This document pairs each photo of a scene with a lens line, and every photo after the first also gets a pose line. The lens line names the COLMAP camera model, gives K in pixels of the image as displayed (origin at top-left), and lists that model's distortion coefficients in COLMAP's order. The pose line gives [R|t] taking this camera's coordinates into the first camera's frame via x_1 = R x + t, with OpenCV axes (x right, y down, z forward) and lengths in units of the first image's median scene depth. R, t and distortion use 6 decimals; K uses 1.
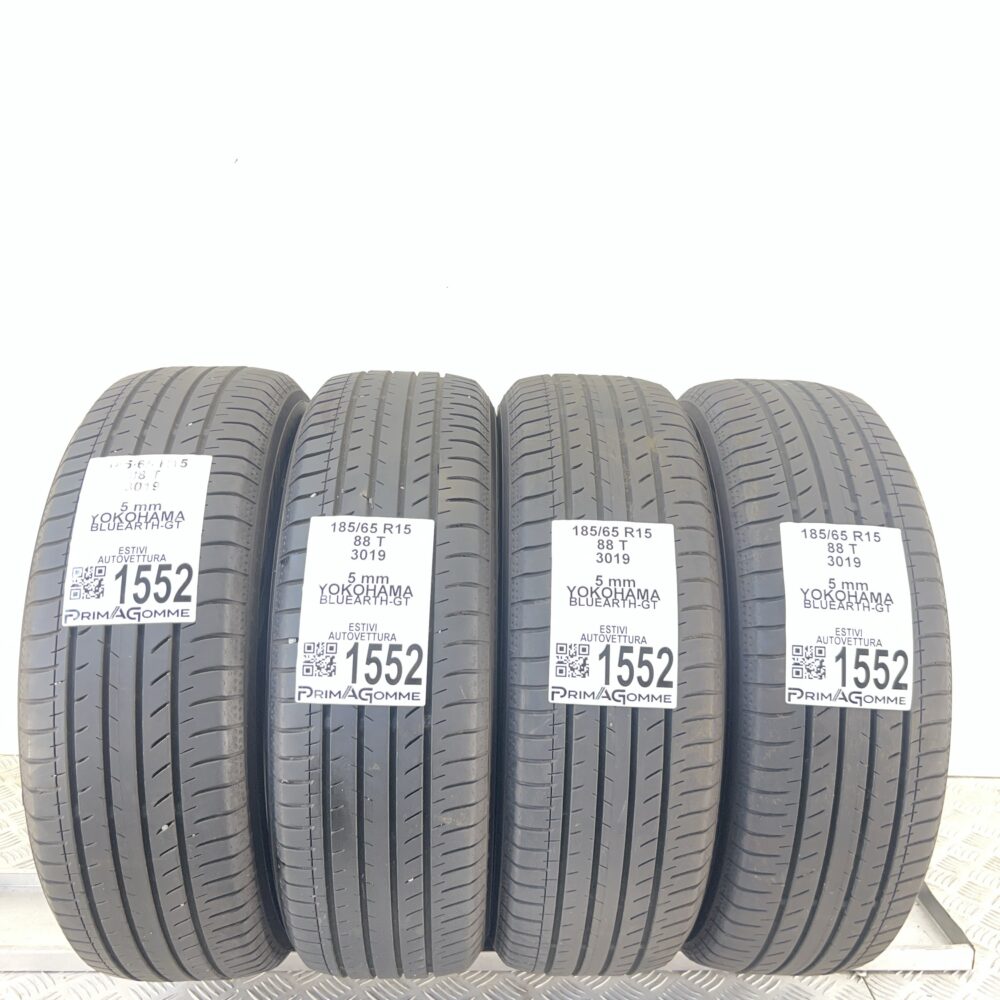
lens RADIAL K [[1020.7, 0, 502.1], [0, 1020.7, 503.6], [0, 0, 1]] dist [0.151952, -0.421256]
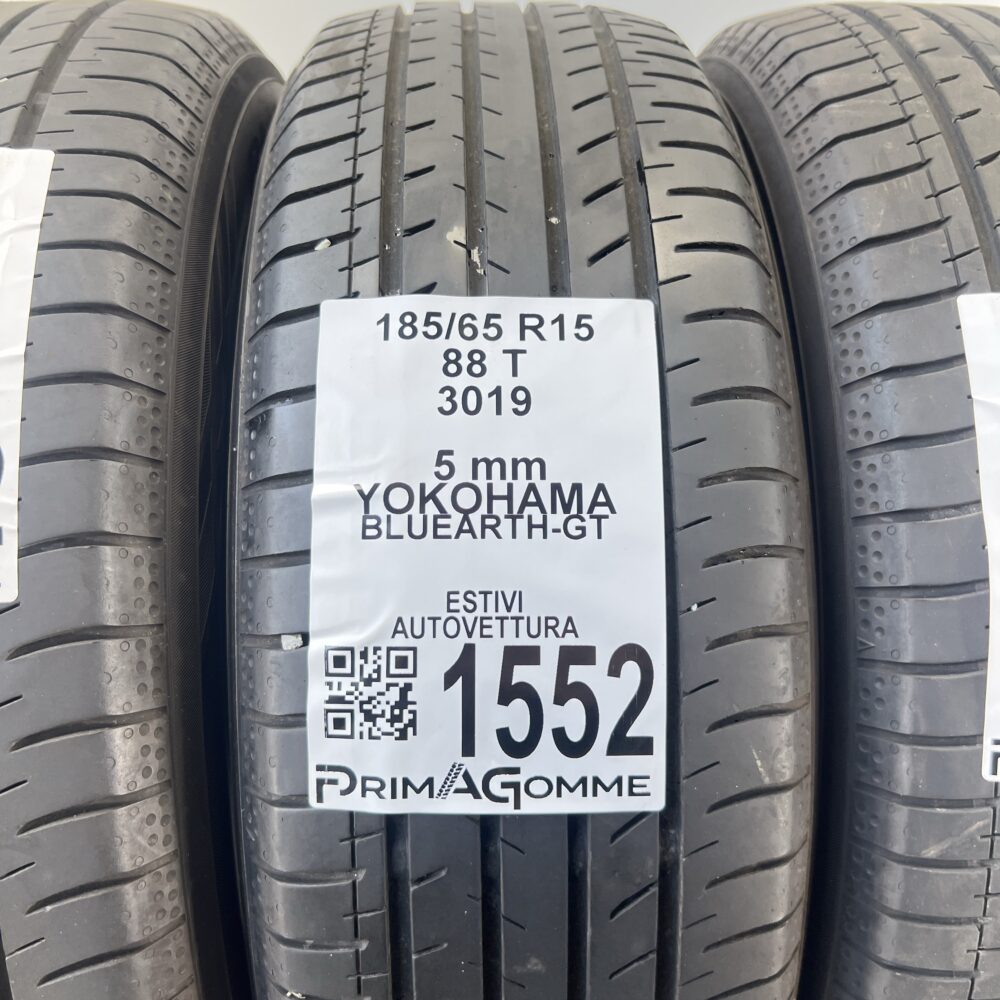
lens RADIAL K [[1020.7, 0, 502.1], [0, 1020.7, 503.6], [0, 0, 1]] dist [0.151952, -0.421256]
pose [[0.999606, -0.028026, 0.001208, -0.127763], [0.027498, 0.987477, 0.155346, 0.030230], [-0.005547, -0.155252, 0.987859, 0.643080]]
